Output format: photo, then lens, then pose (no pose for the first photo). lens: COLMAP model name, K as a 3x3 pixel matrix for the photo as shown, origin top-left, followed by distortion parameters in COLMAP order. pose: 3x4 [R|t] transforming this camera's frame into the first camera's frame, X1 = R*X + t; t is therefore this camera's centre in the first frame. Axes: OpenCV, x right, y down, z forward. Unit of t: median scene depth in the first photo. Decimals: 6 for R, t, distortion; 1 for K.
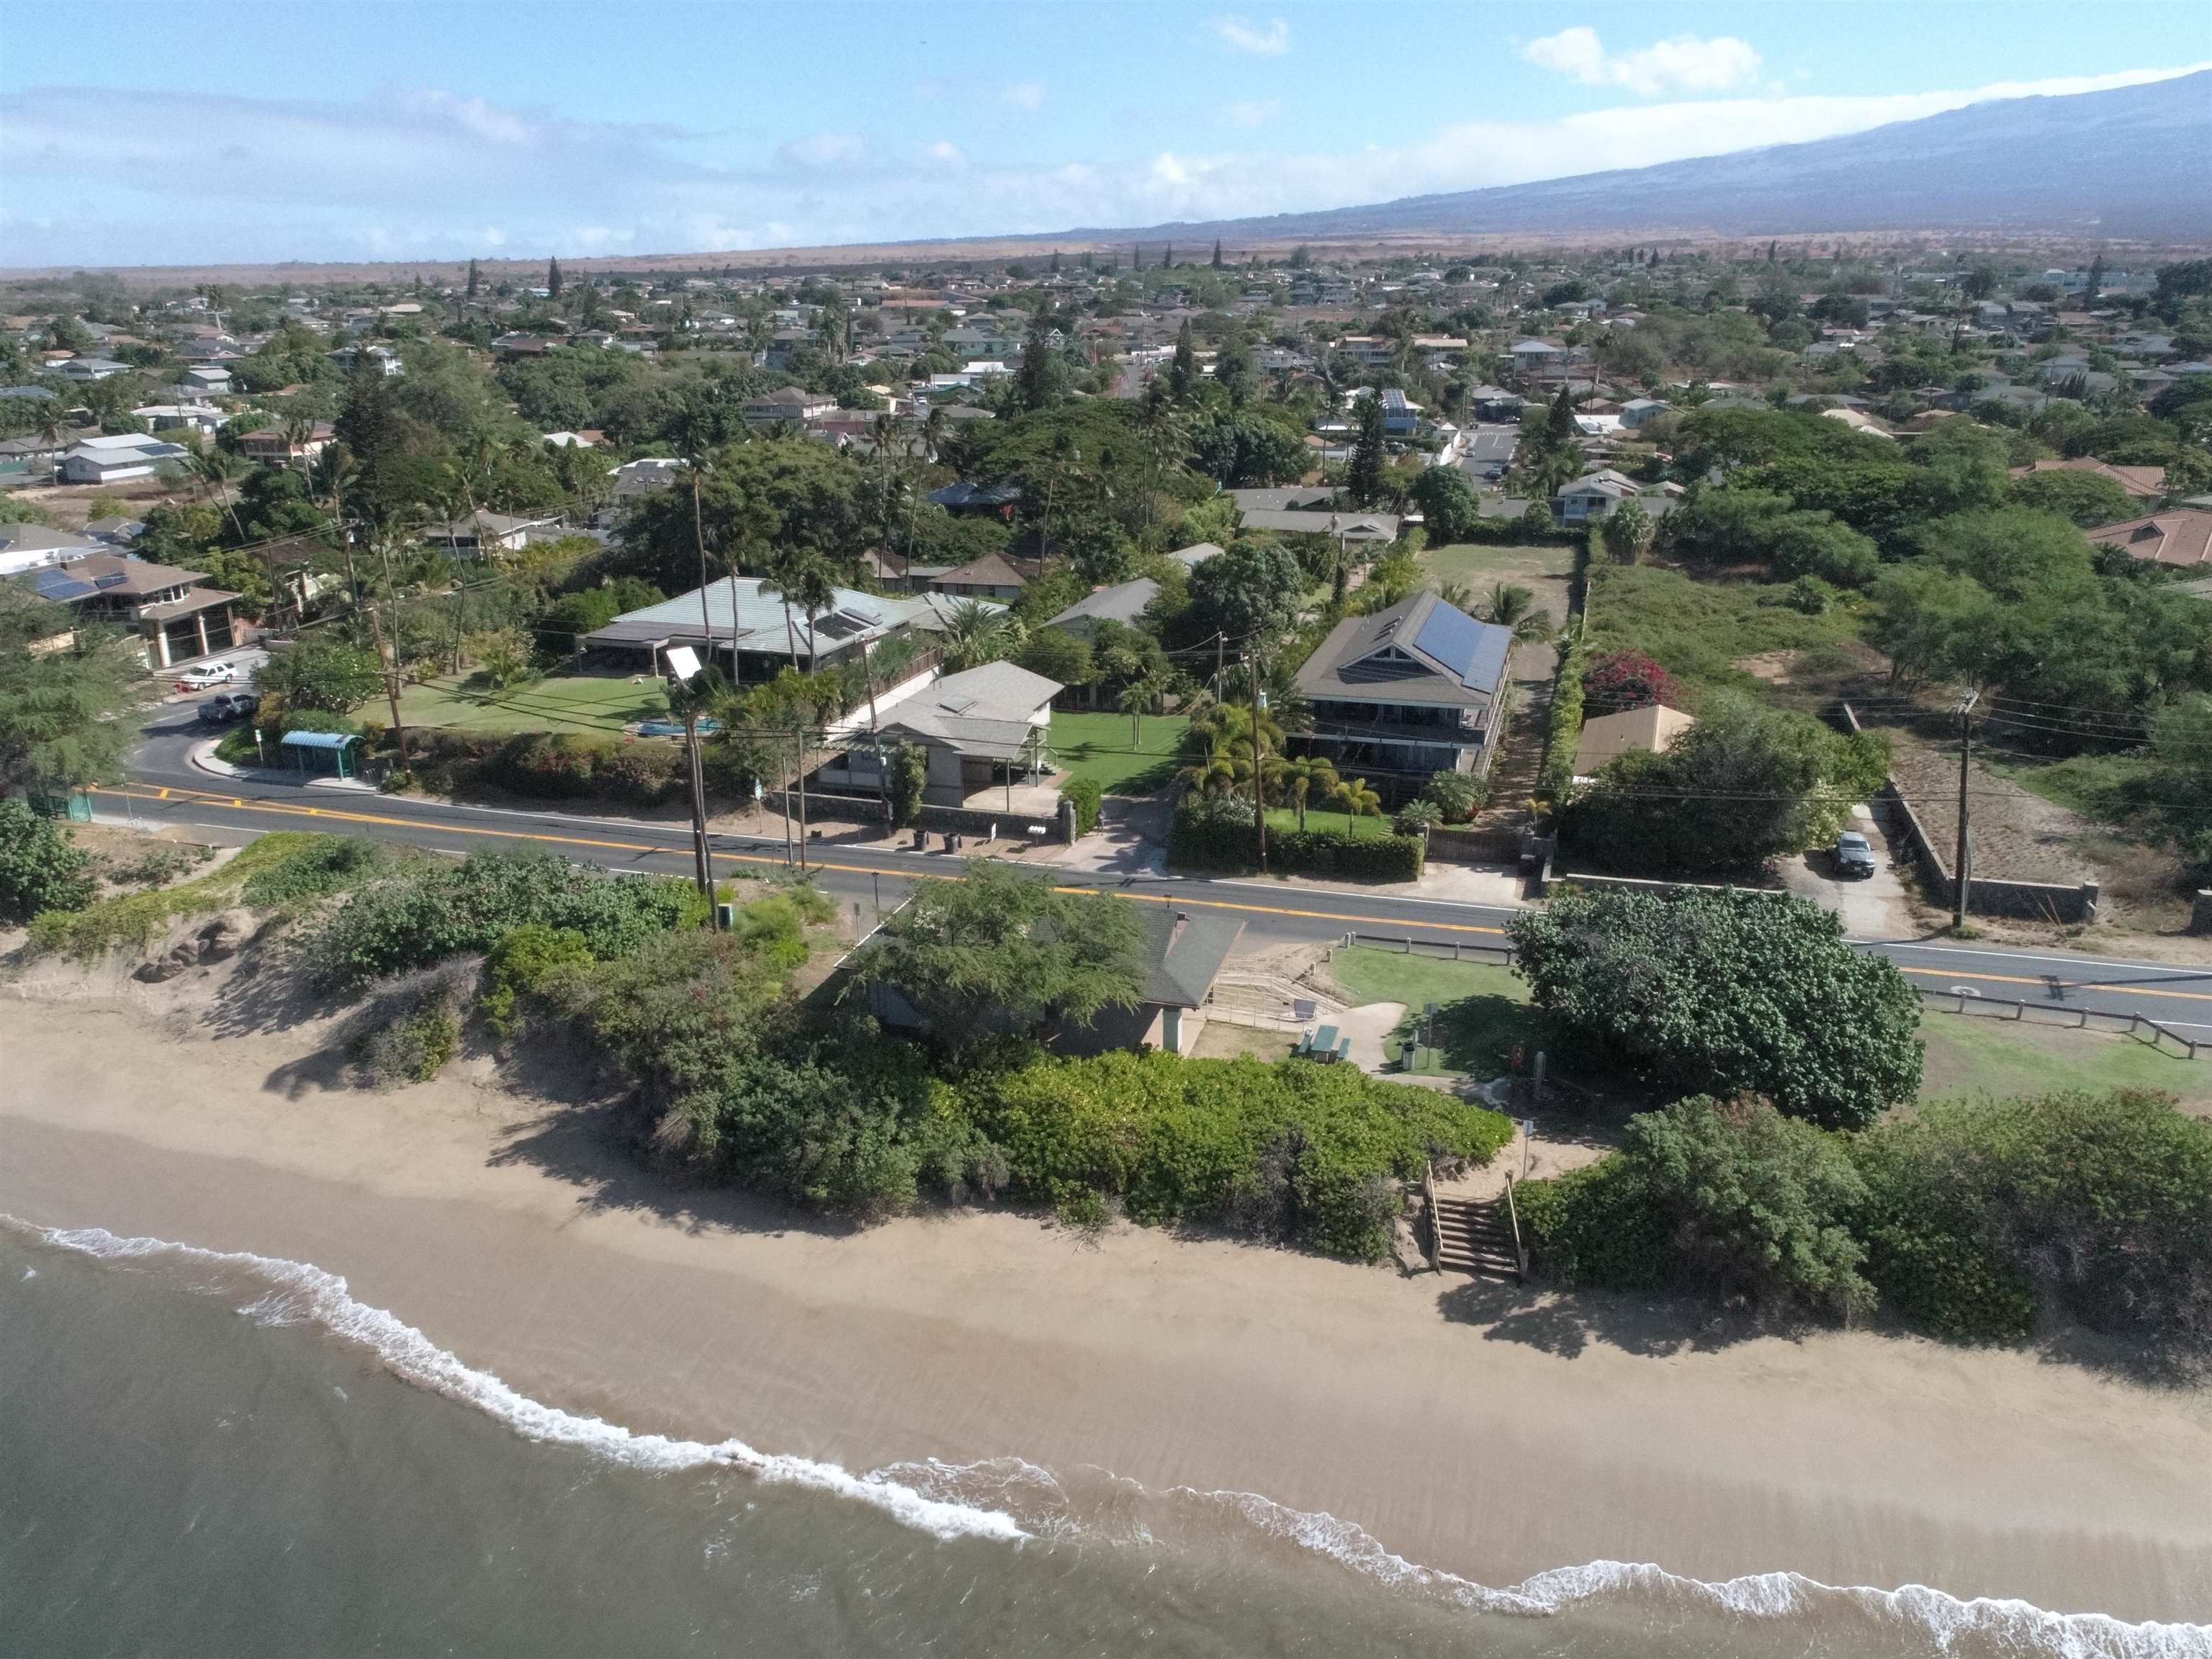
lens RADIAL K [[1666.4, 0, 1100.0], [0, 1666.4, 835.0], [0, 0, 1]] dist [-0.010540, 0.009425]
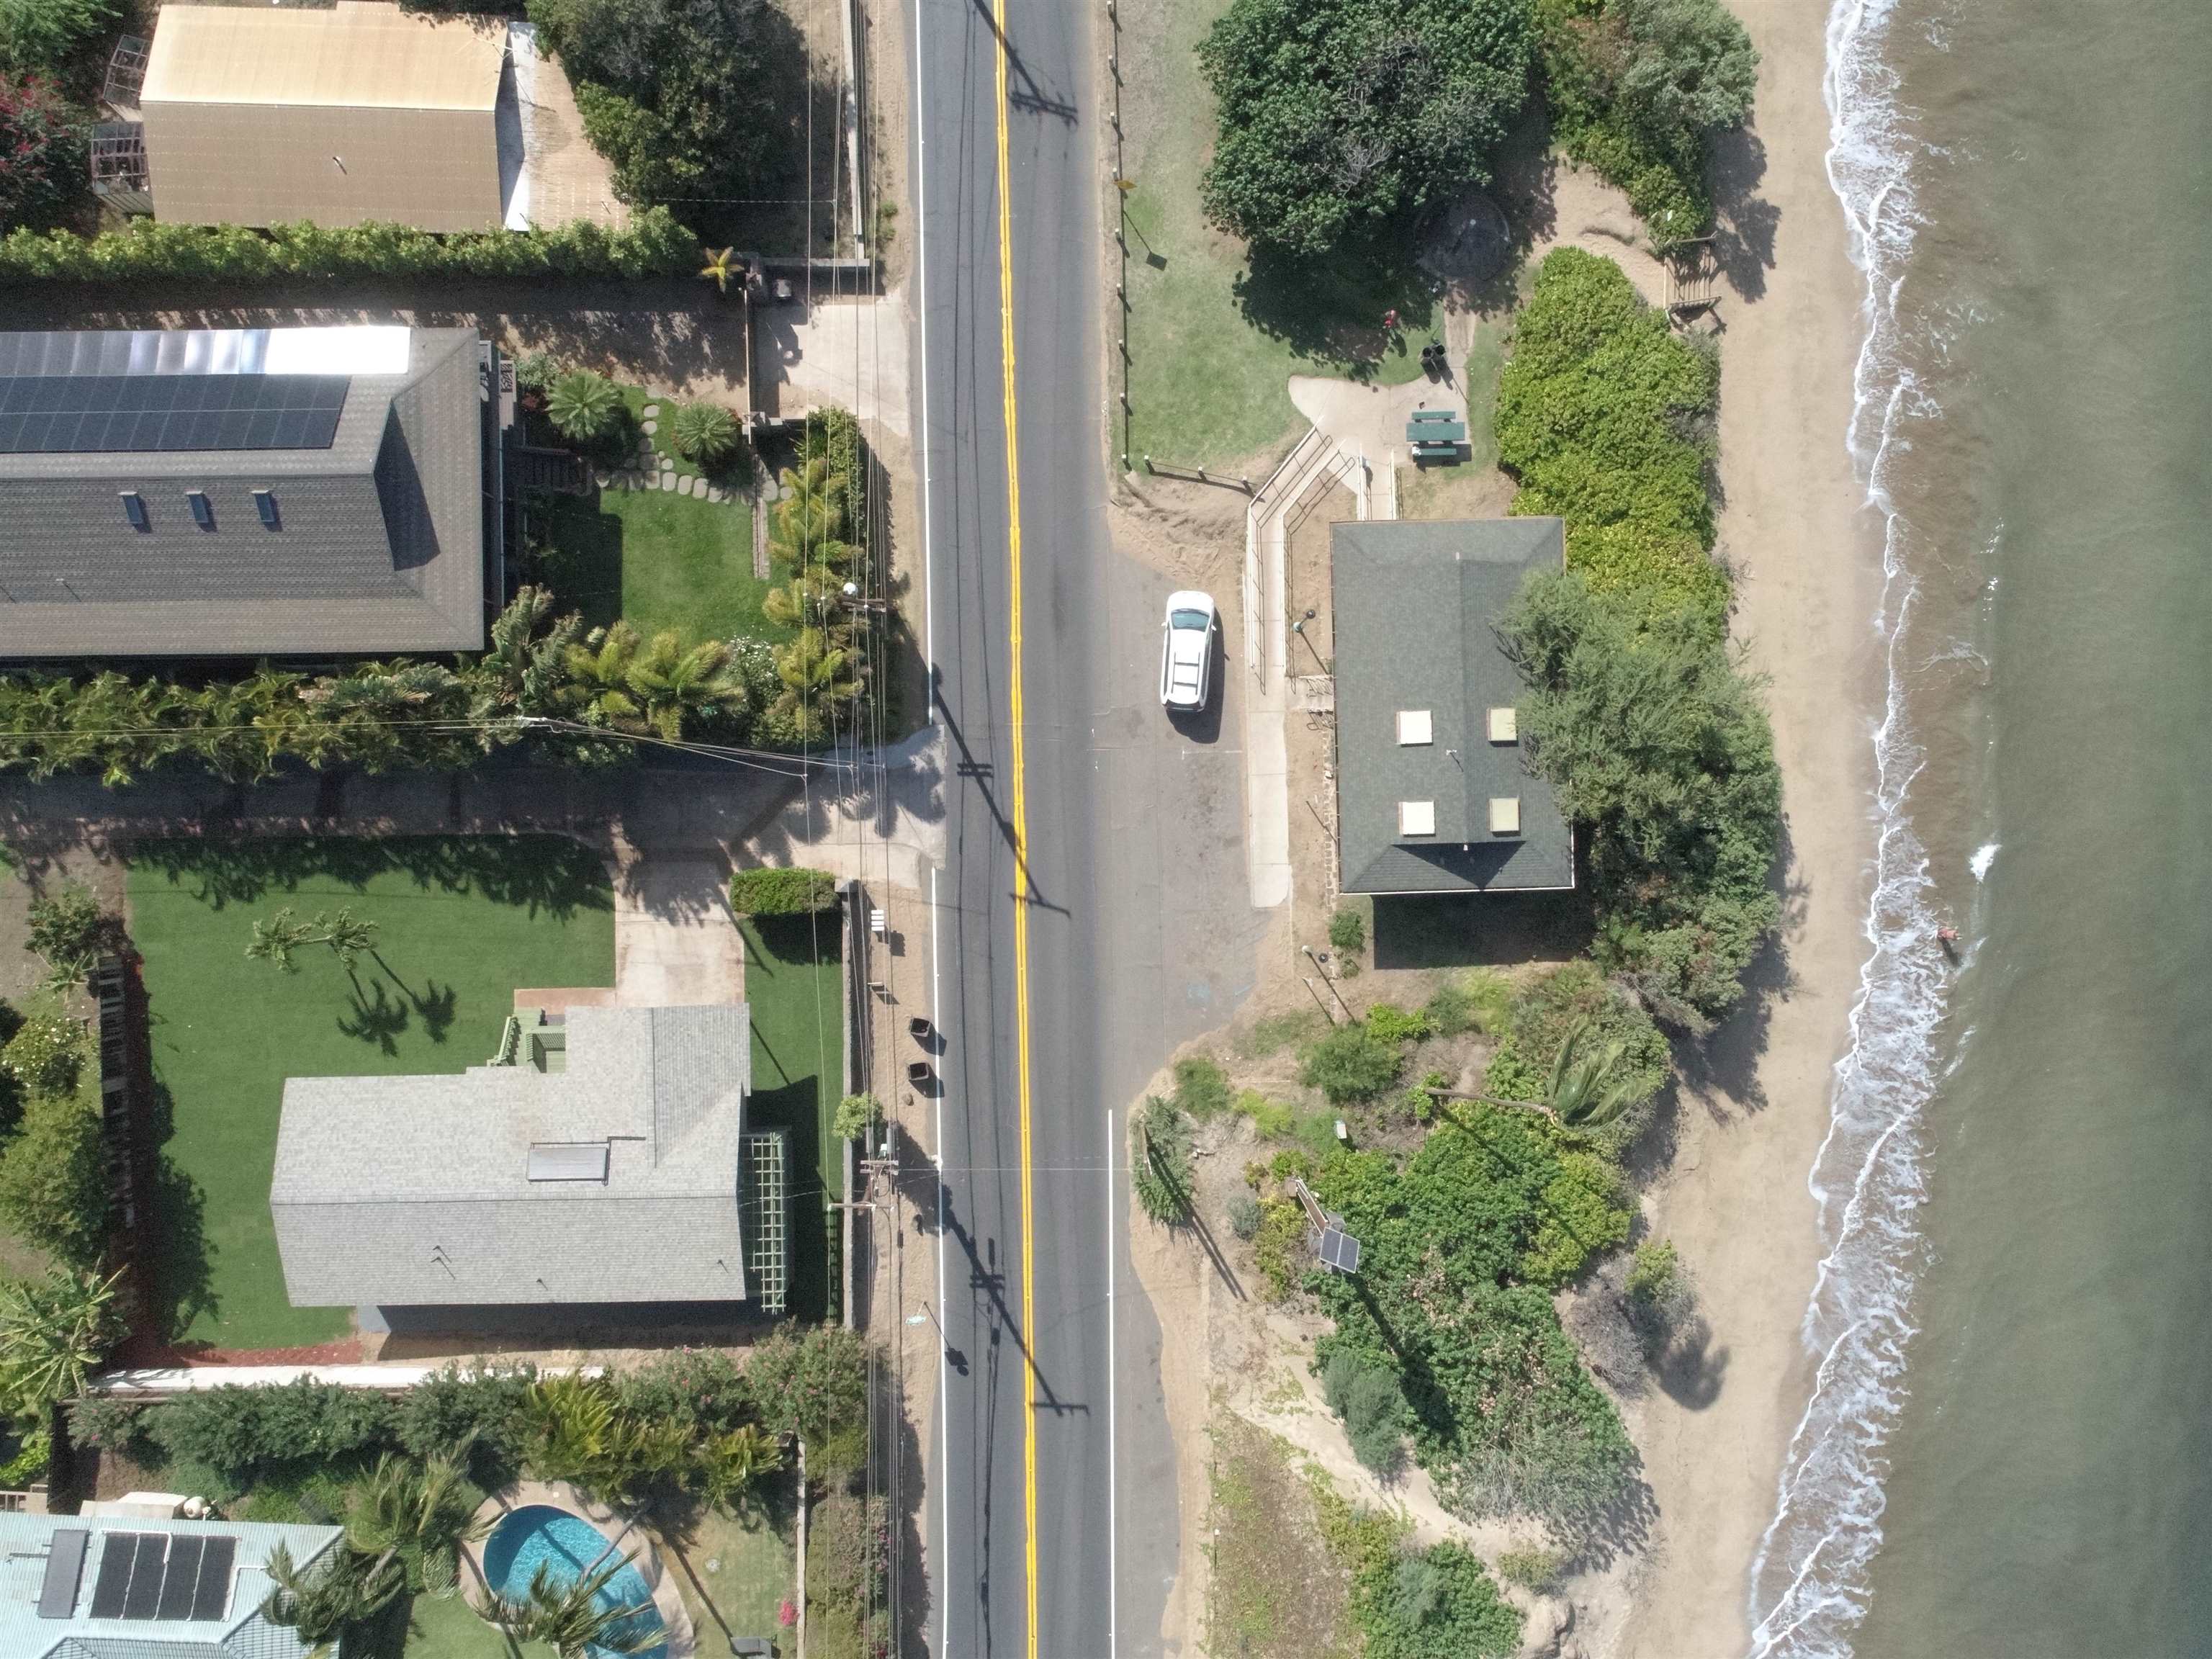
lens RADIAL K [[1666.4, 0, 1106.7], [0, 1666.4, 834.0], [0, 0, 1]] dist [-0.010540, 0.009425]
pose [[-0.298727, -0.954327, -0.004681, -0.022672], [0.289944, -0.095430, 0.952274, -0.561517], [-0.909228, 0.283113, 0.305209, 0.548509]]
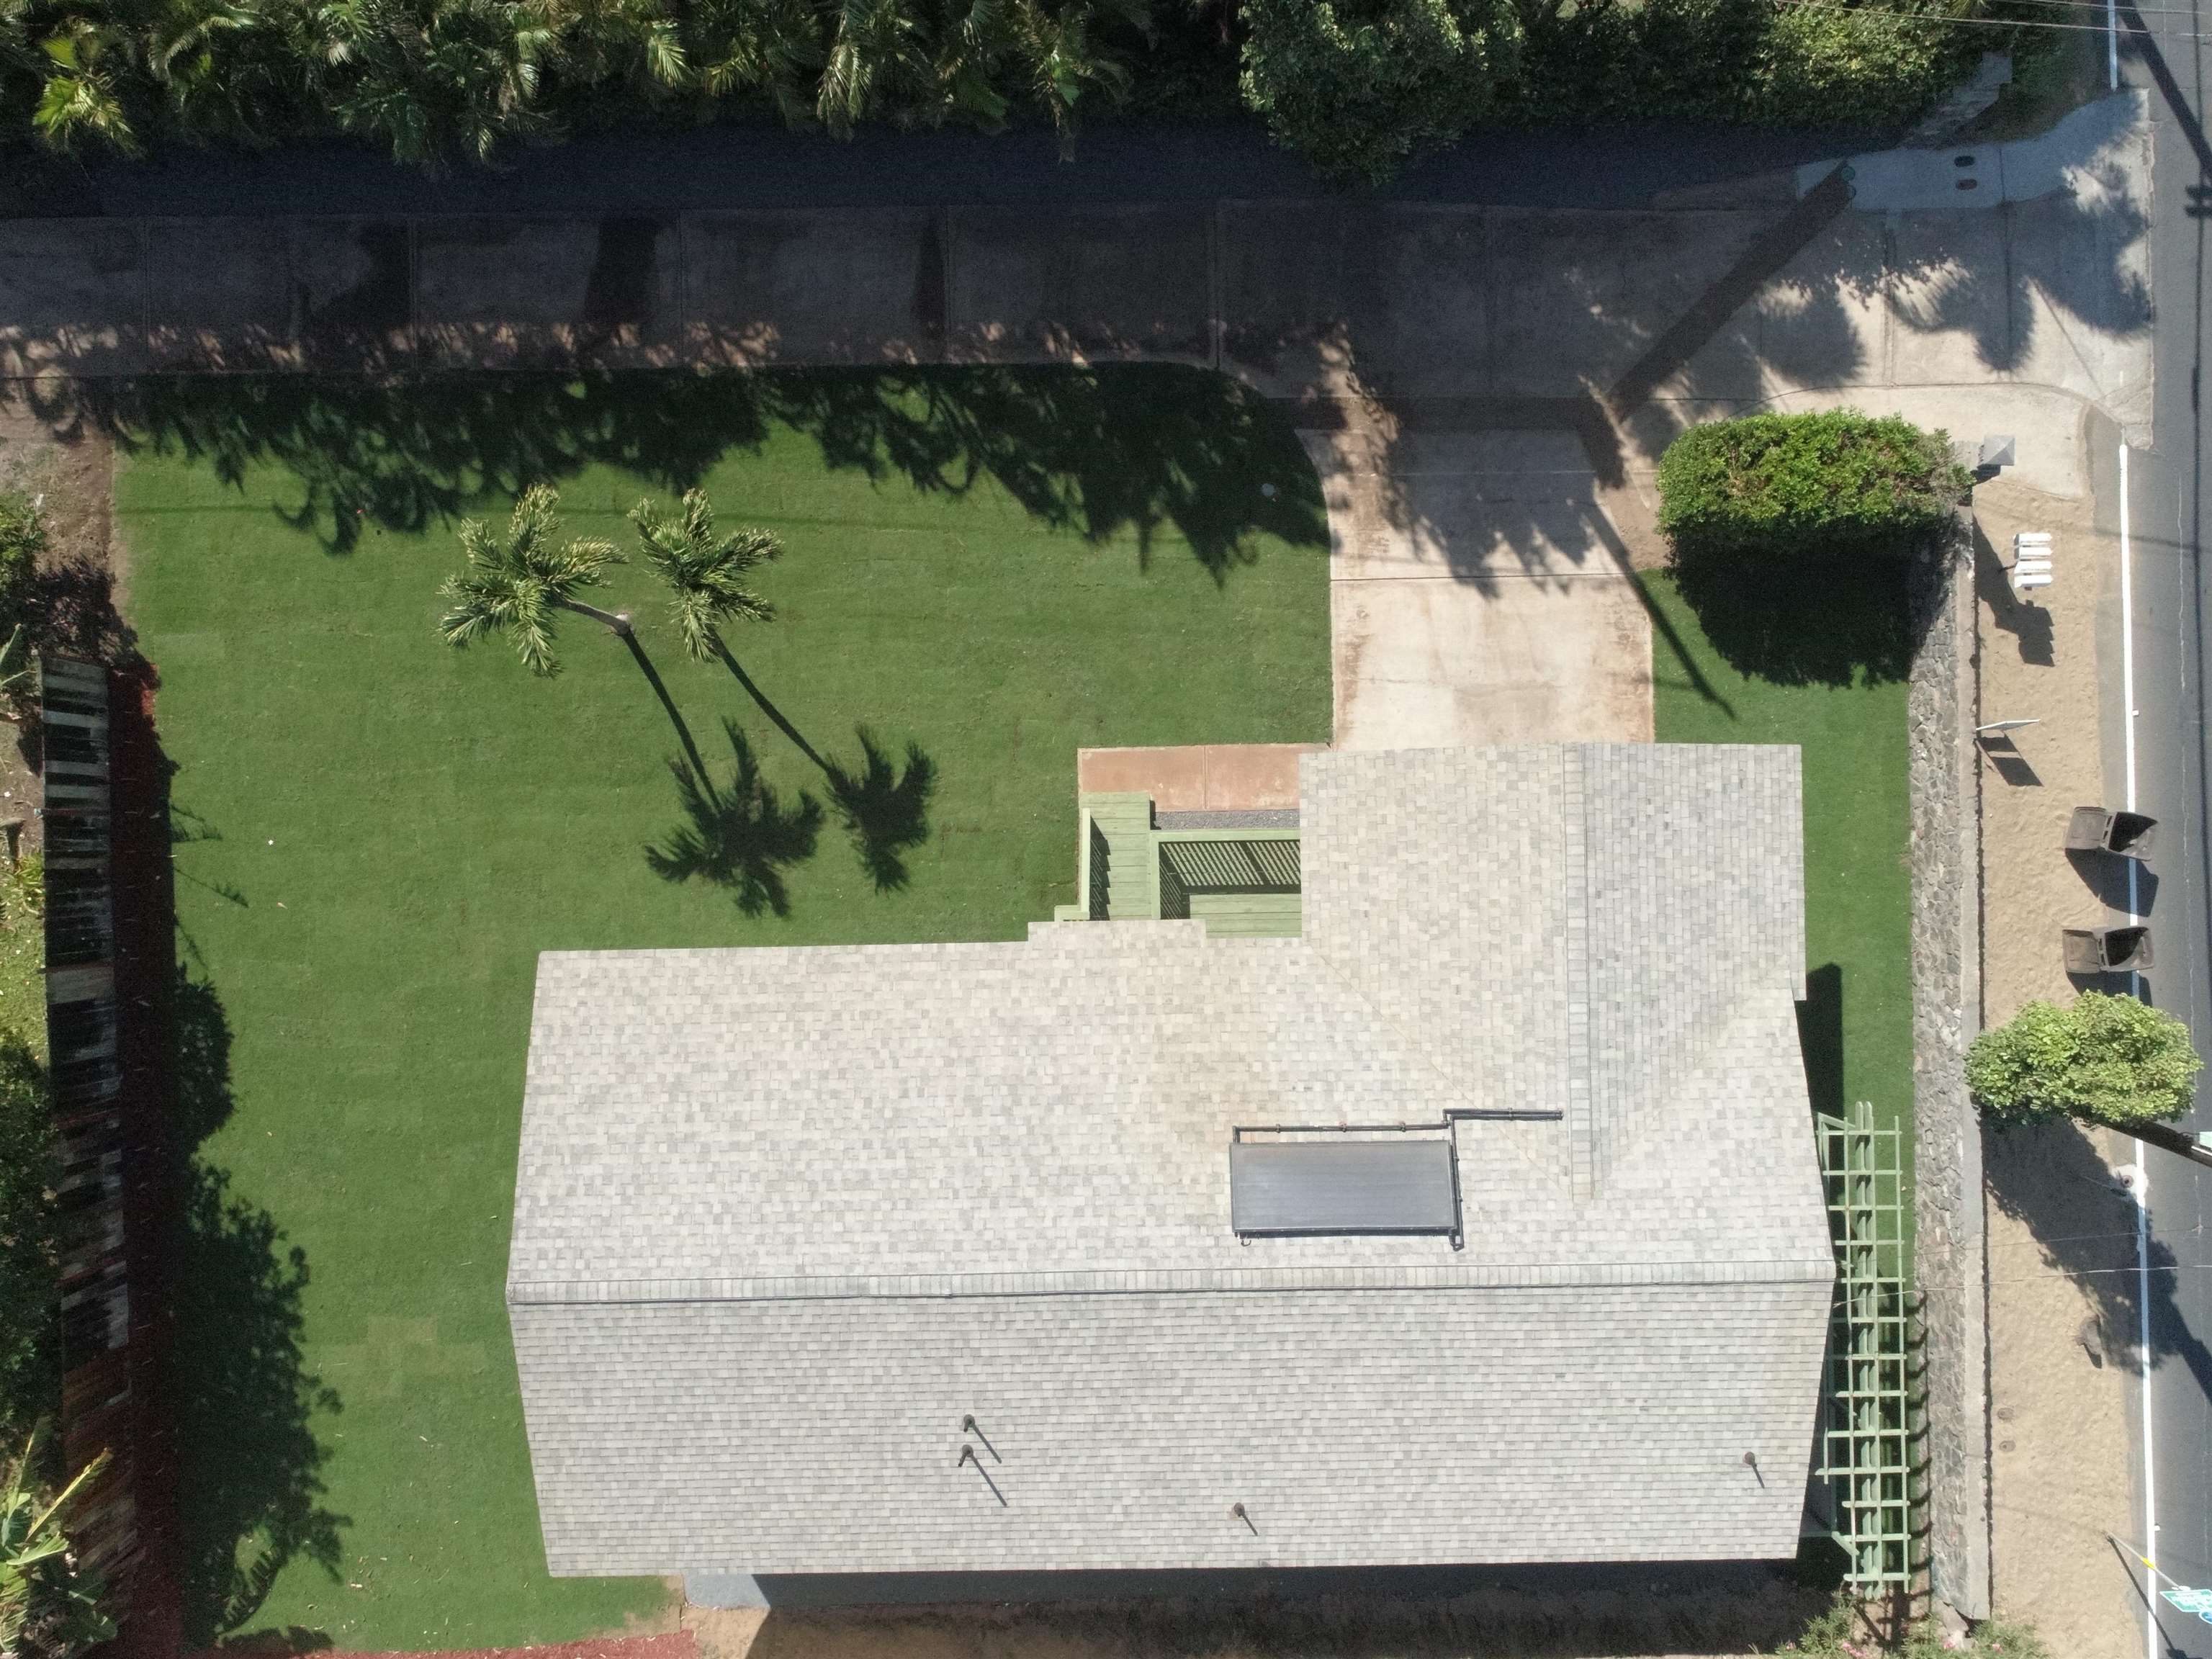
lens RADIAL K [[1666.4, 0, 1120.4], [0, 1666.4, 830.6], [0, 0, 1]] dist [-0.010540, 0.009425]
pose [[-0.299721, -0.953959, 0.011382, -0.031133], [0.297082, -0.081989, 0.951325, -0.273866], [-0.906592, 0.288514, 0.307978, 0.879203]]
